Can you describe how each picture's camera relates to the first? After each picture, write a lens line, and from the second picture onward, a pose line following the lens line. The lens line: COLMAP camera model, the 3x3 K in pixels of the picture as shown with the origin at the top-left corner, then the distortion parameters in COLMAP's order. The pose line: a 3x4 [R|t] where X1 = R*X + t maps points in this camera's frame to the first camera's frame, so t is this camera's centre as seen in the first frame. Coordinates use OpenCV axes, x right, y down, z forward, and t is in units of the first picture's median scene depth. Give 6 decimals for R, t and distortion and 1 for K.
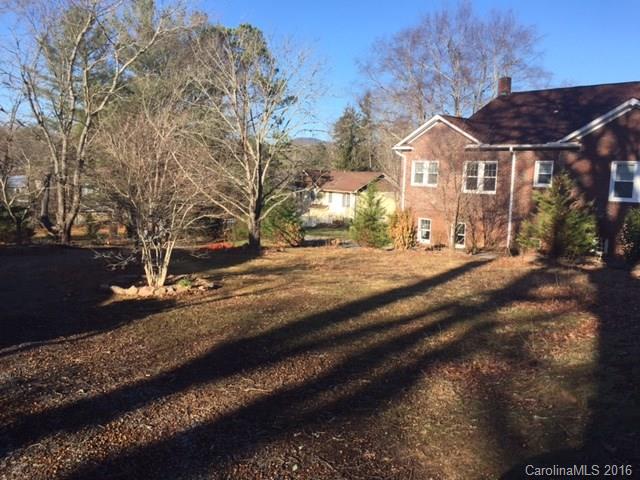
lens RADIAL K [[543.1, 0, 318.5], [0, 543.1, 237.1], [0, 0, 1]] dist [0.071218, -0.082784]
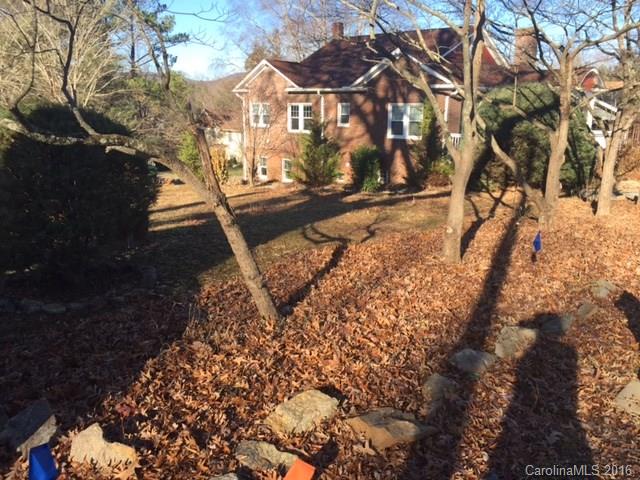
lens RADIAL K [[543.1, 0, 319.2], [0, 543.1, 242.5], [0, 0, 1]] dist [0.071218, -0.082784]
pose [[0.995972, -0.043385, 0.078476, 0.335079], [0.033347, 0.991599, 0.124979, 0.007892], [-0.083239, -0.121858, 0.989051, -0.202150]]
